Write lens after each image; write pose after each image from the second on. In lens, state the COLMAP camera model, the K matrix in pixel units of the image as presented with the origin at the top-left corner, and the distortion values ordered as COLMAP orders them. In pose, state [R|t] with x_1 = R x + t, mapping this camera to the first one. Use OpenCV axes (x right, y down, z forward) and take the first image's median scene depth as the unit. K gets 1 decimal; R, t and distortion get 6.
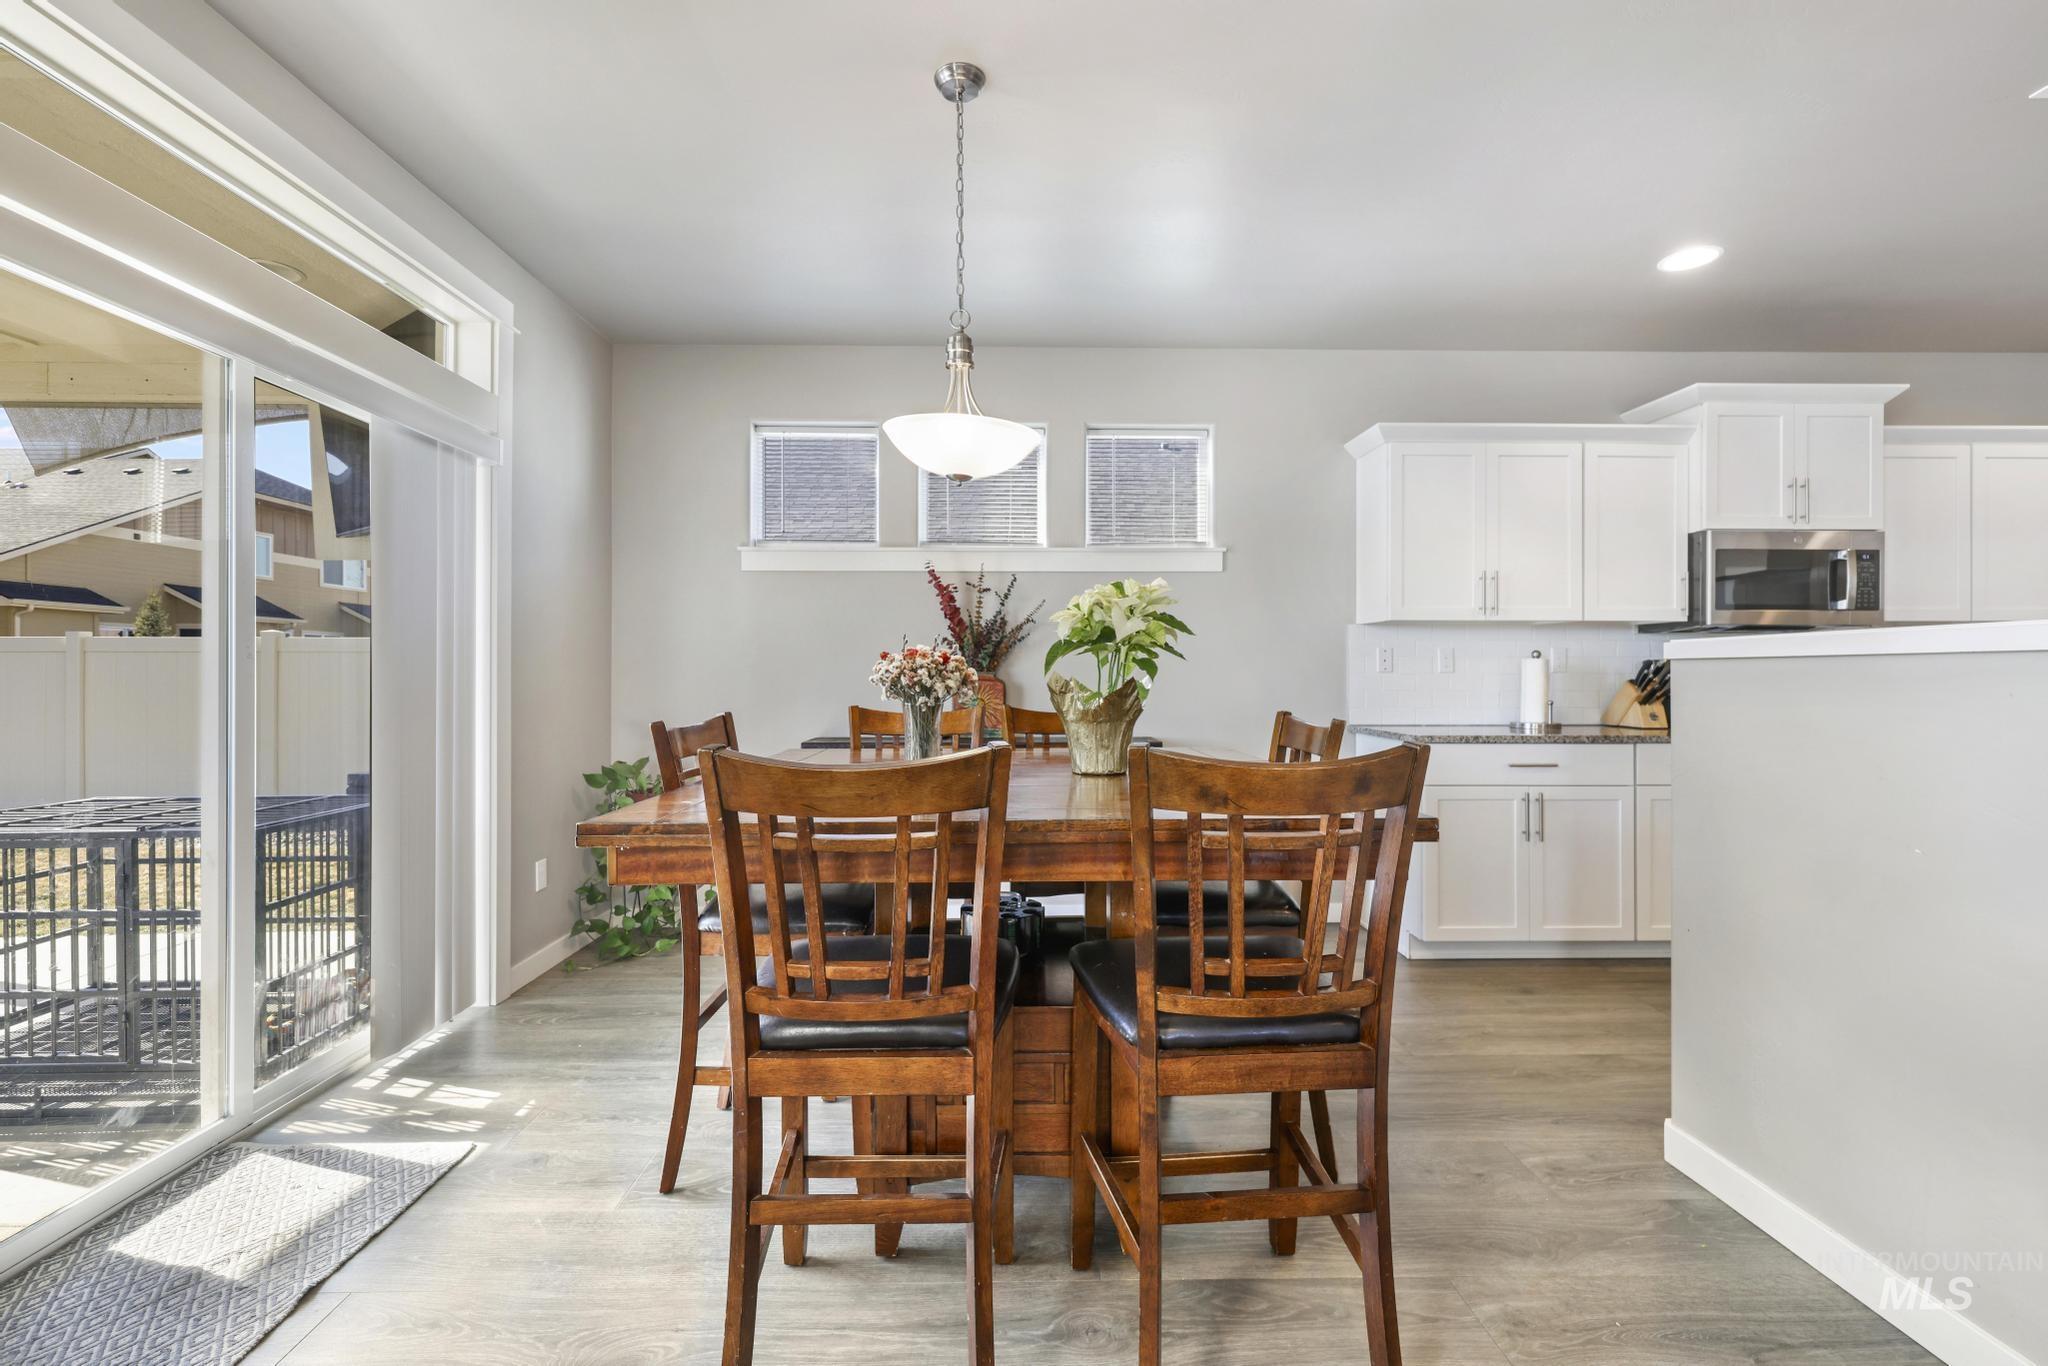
lens RADIAL K [[882.1, 0, 1020.7], [0, 882.1, 680.9], [0, 0, 1]] dist [0.000791, -0.000622]
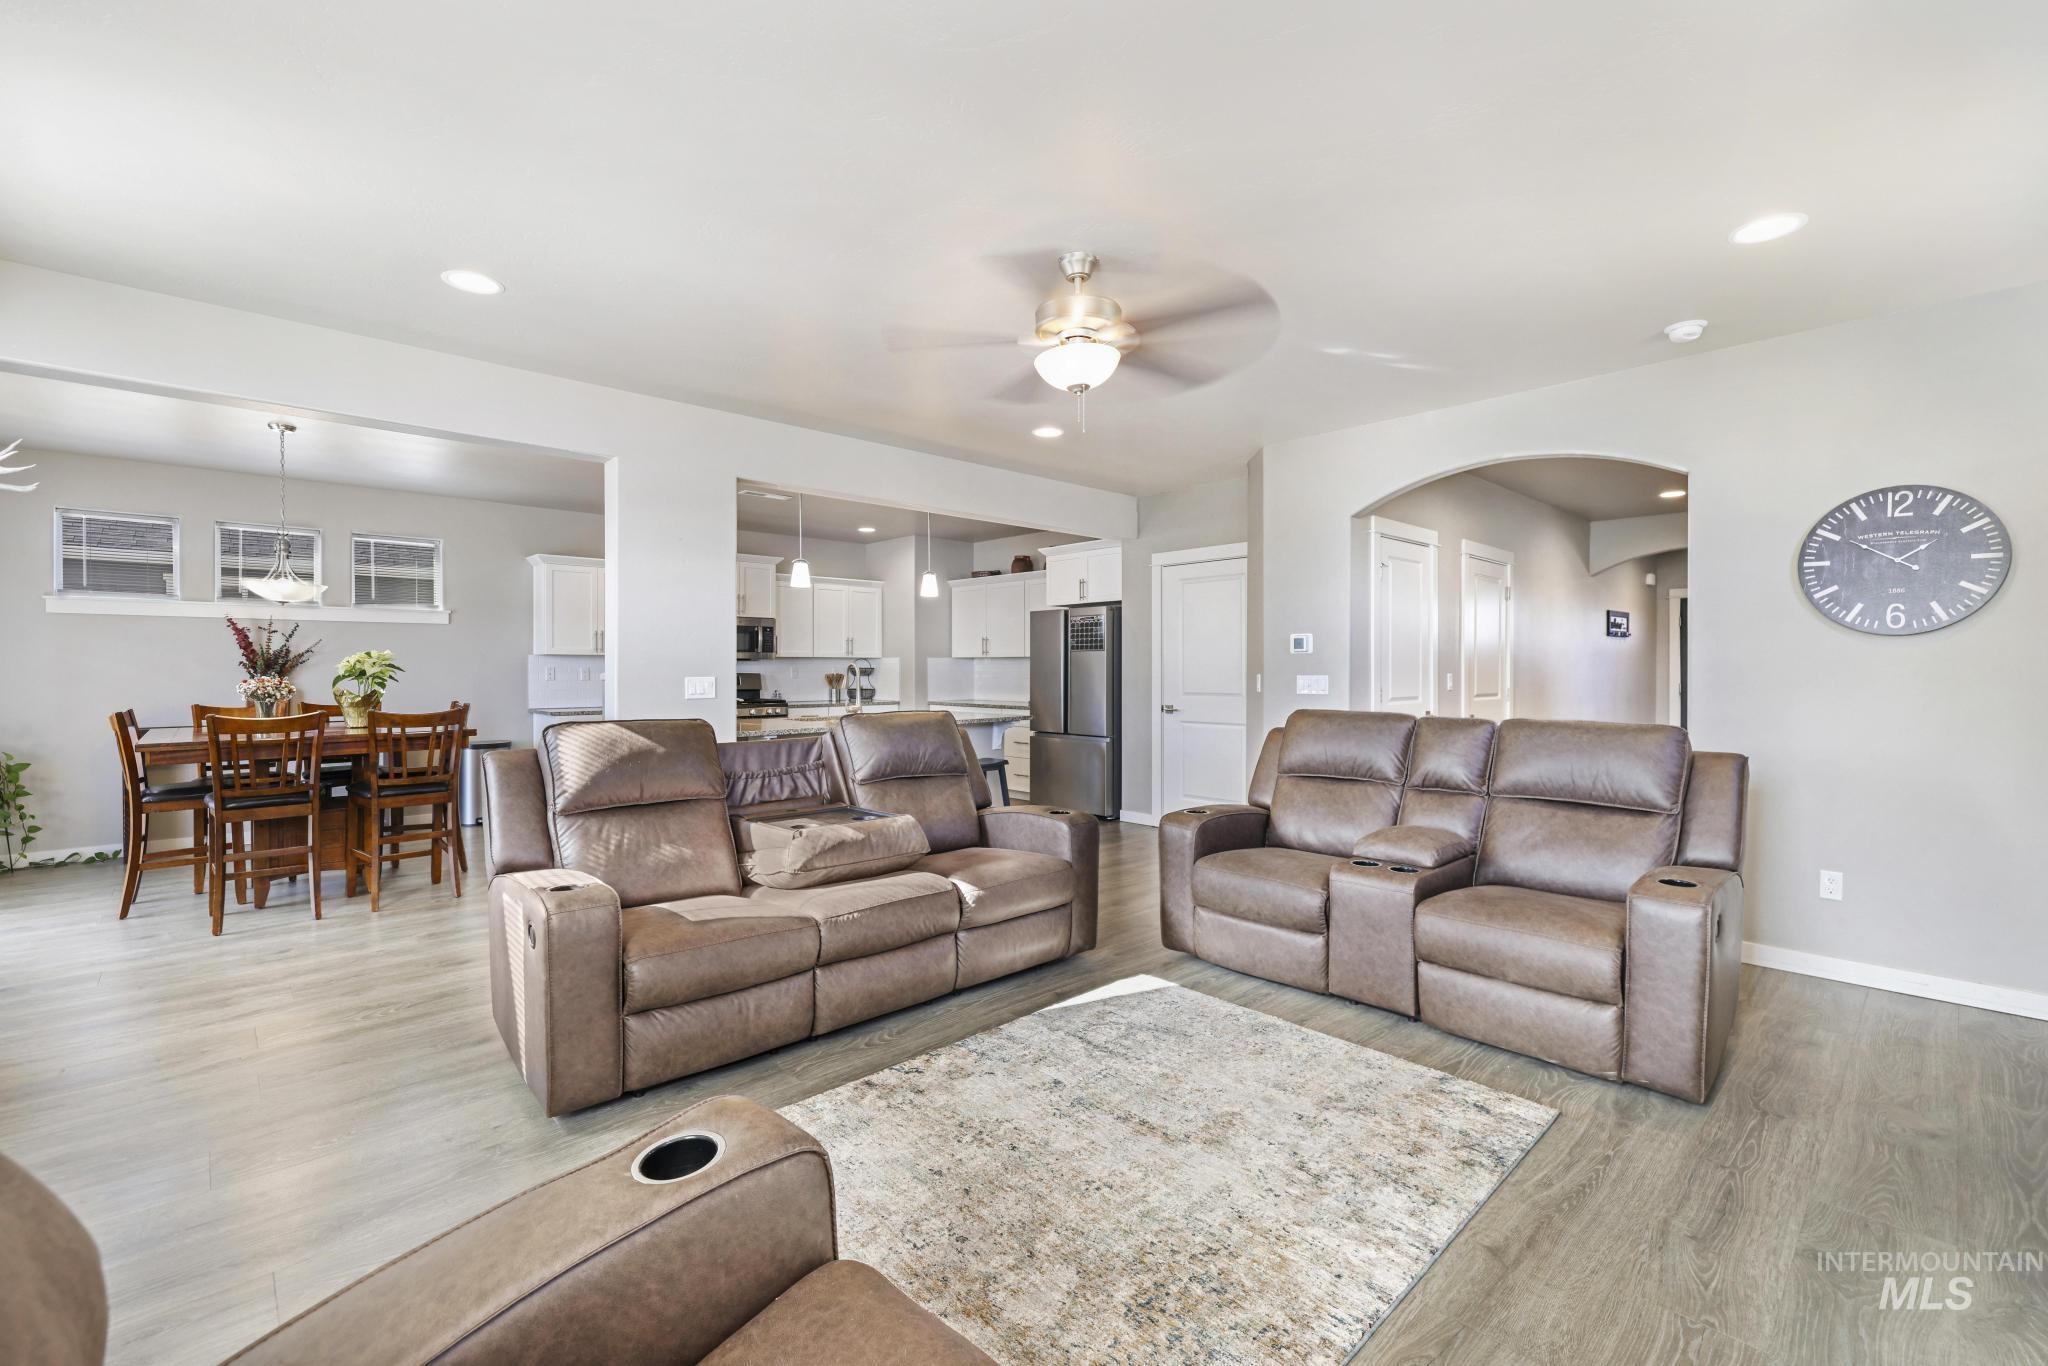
lens RADIAL K [[882.1, 0, 1010.0], [0, 882.1, 672.6], [0, 0, 1]] dist [0.000791, -0.000622]
pose [[0.754053, -0.004481, 0.656798, -0.157844], [0.005462, 0.999985, 0.000552, -0.041679], [-0.656791, 0.003171, 0.754066, -2.043869]]
